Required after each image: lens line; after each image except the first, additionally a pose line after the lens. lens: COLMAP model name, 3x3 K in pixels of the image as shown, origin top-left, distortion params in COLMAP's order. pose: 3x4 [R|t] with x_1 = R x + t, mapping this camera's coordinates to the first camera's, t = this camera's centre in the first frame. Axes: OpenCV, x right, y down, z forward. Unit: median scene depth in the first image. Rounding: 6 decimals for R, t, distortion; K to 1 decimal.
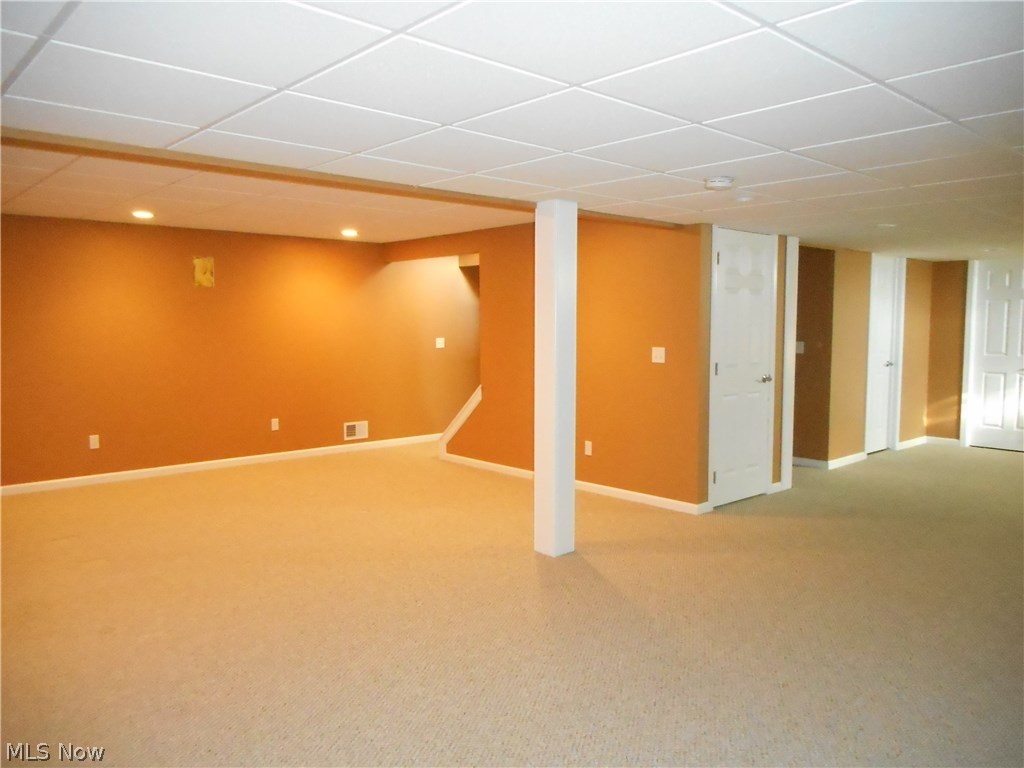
lens RADIAL K [[759.9, 0, 512.0], [0, 759.9, 384.0], [0, 0, 1]] dist [-0.121937, -0.000039]
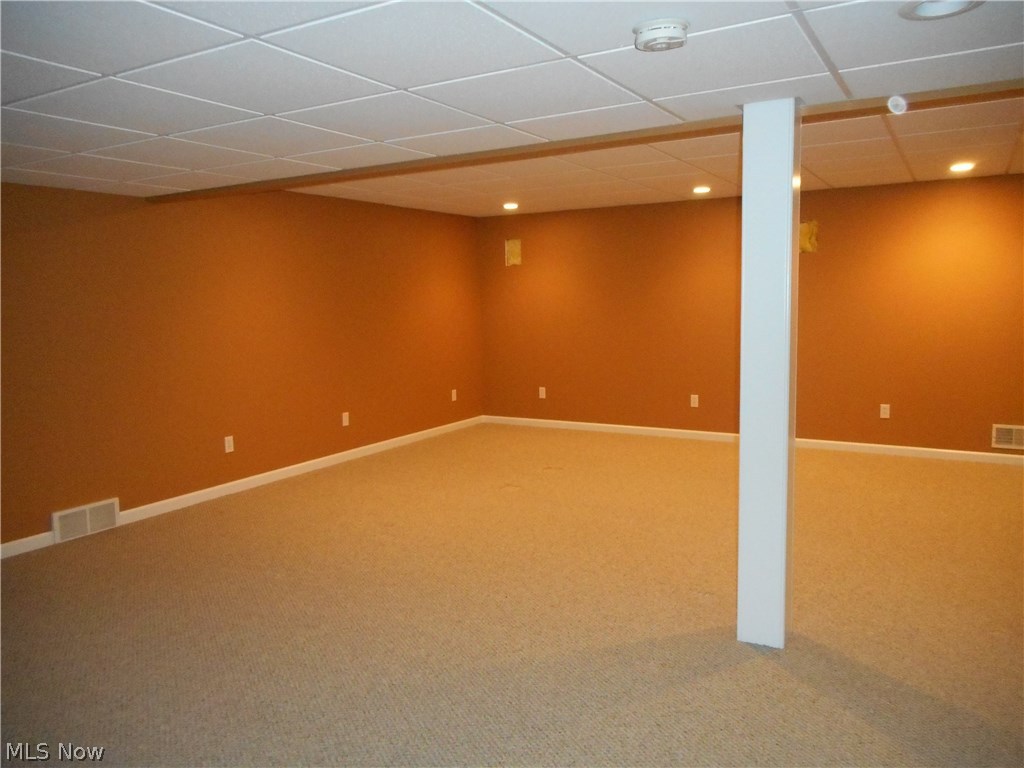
lens RADIAL K [[740.3, 0, 512.0], [0, 740.3, 384.0], [0, 0, 1]] dist [-0.001290, -0.000745]
pose [[0.266281, 0.104408, -0.958224, 0.561106], [-0.057833, 0.994056, 0.092241, -0.044425], [0.962159, 0.030855, 0.270737, 0.559976]]
